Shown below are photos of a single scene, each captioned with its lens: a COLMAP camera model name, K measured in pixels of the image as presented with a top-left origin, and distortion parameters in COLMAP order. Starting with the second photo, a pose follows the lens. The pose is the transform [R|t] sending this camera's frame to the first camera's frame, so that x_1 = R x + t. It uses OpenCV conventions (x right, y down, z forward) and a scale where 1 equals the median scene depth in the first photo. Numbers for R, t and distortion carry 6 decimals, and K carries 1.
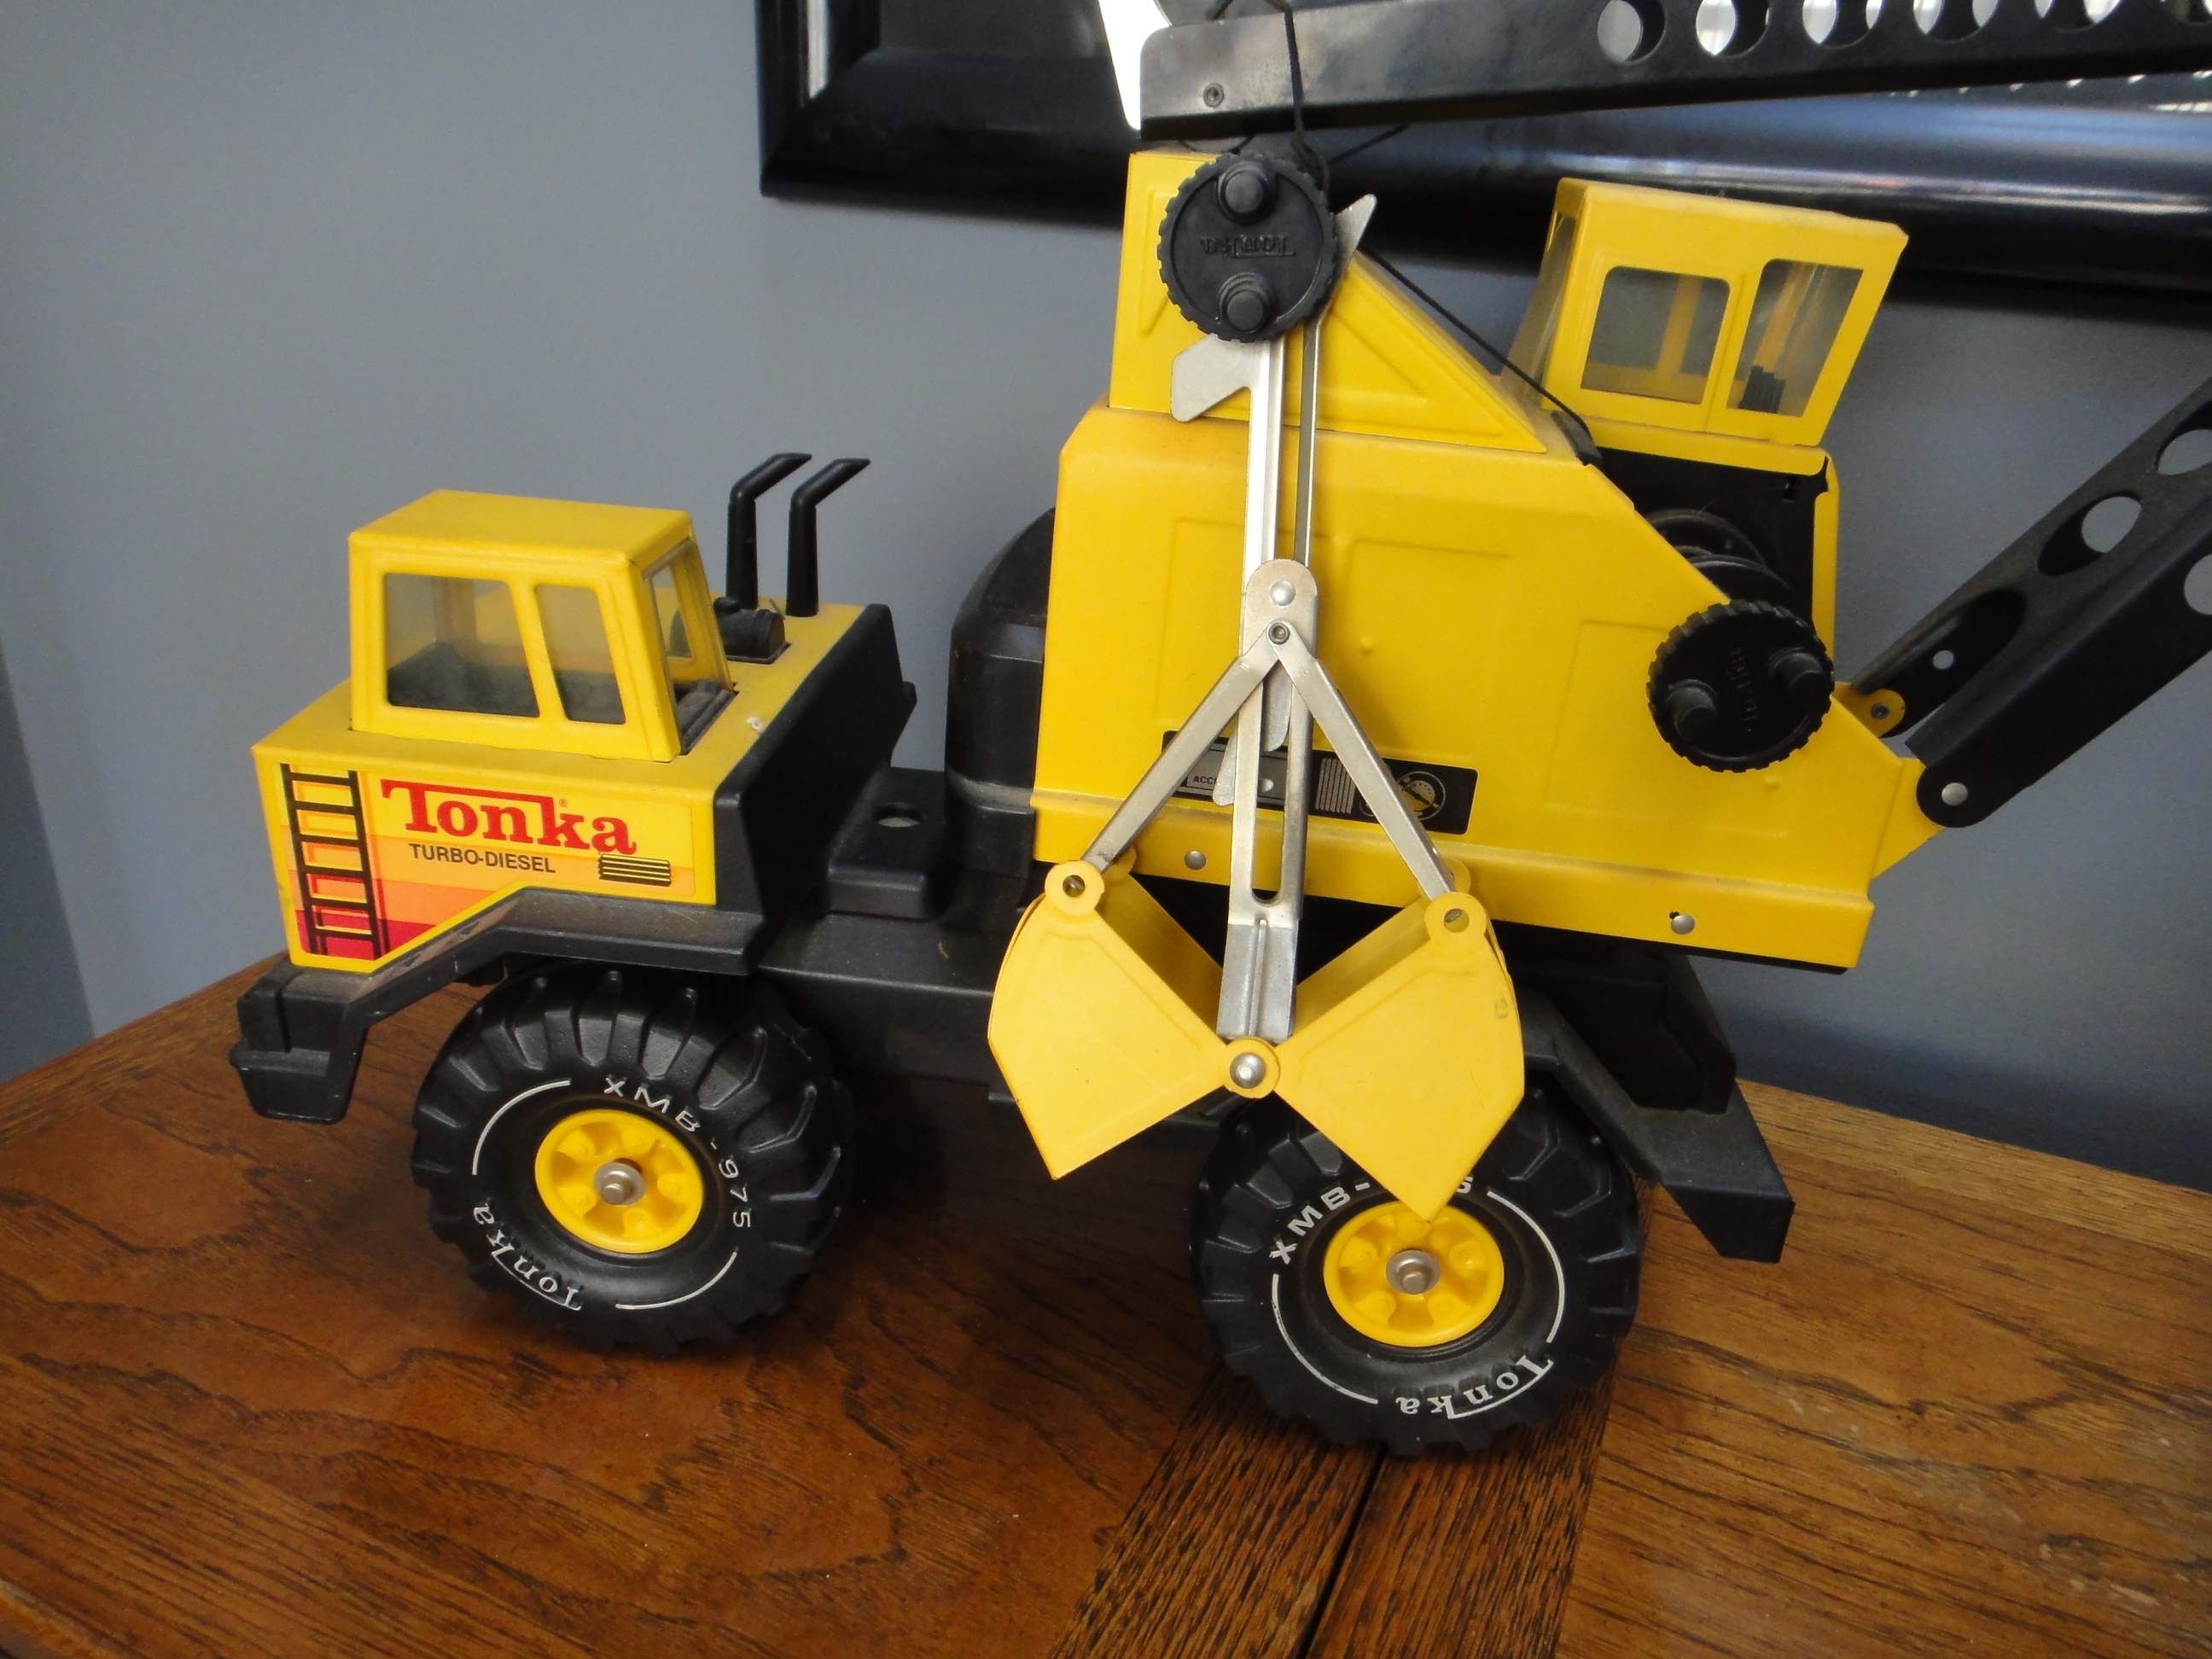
lens RADIAL K [[1546.6, 0, 1108.7], [0, 1546.6, 841.3], [0, 0, 1]] dist [0.025766, -0.005950]
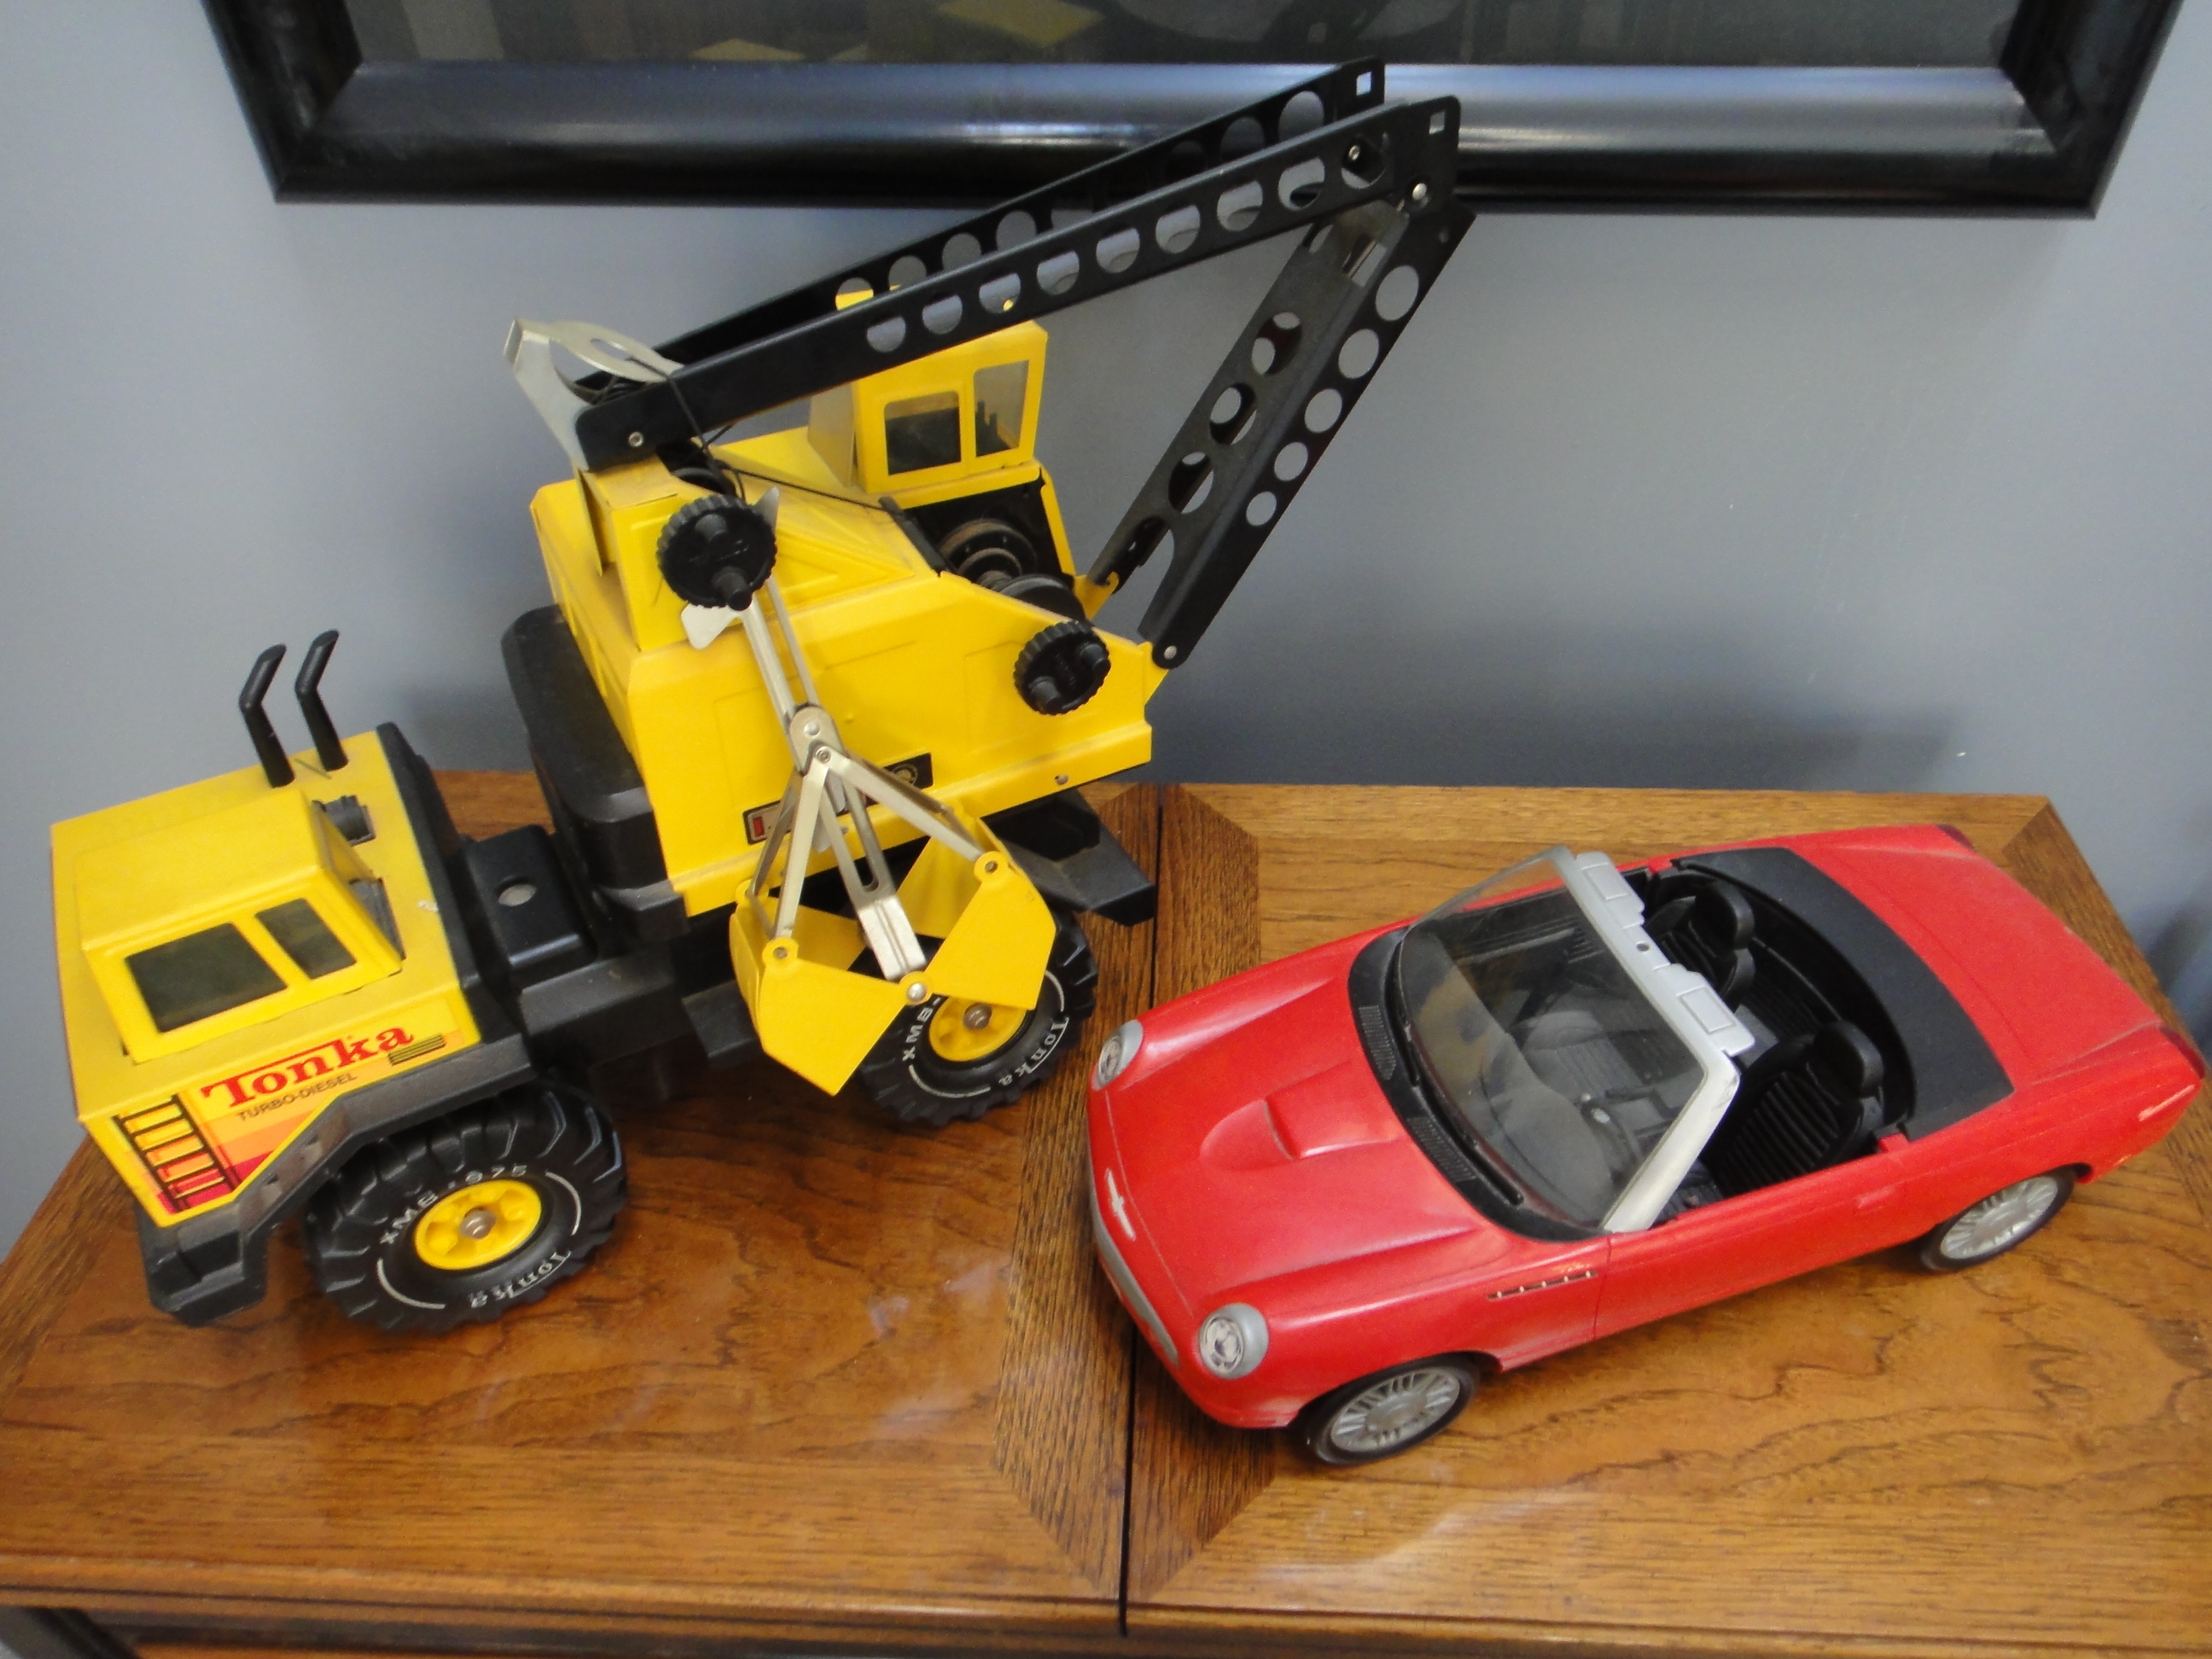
lens RADIAL K [[1546.6, 0, 1108.7], [0, 1546.6, 841.3], [0, 0, 1]] dist [0.025766, -0.005950]
pose [[0.822193, -0.440473, 0.360531, -0.215795], [0.298853, 0.873113, 0.385176, -0.497275], [-0.484444, -0.208944, 0.849504, -0.449813]]
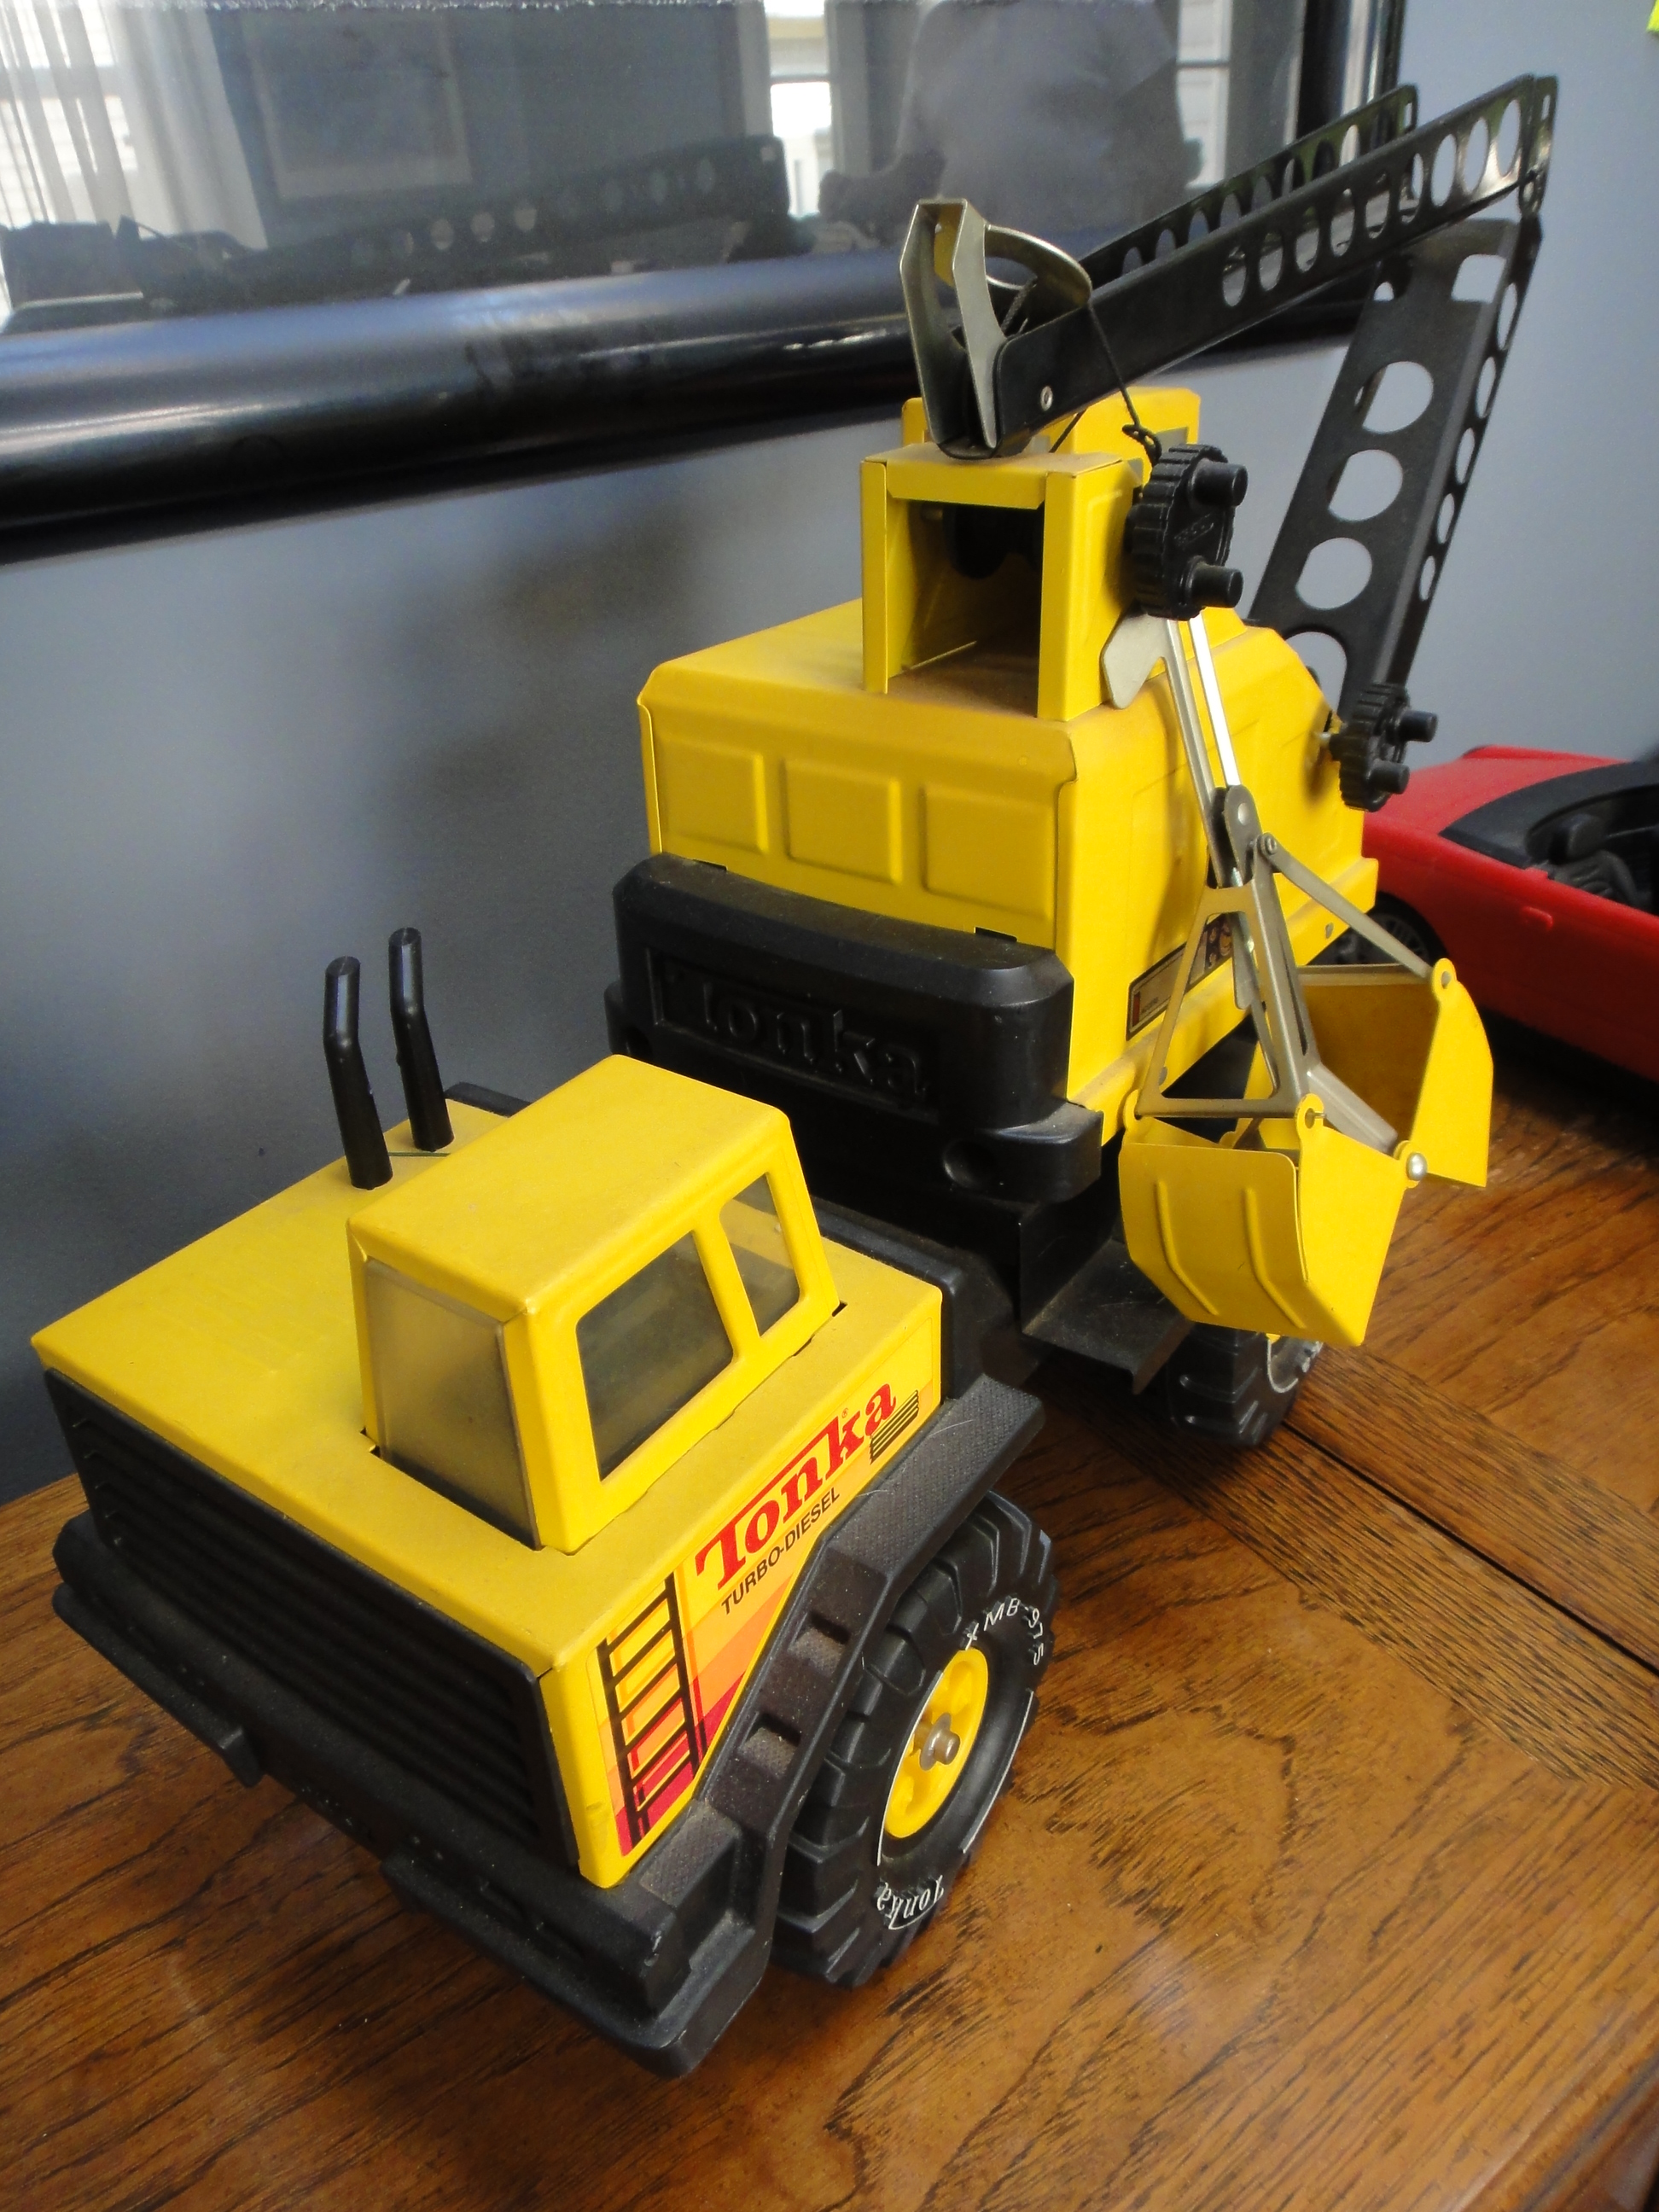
lens RADIAL K [[1546.6, 0, 833.2], [0, 1546.6, 1153.2], [0, 0, 1]] dist [0.025766, -0.005950]
pose [[0.484208, -0.531908, 0.694707, -0.827325], [0.437787, 0.834741, 0.333990, -0.401626], [-0.757552, 0.142413, 0.637050, 0.466248]]
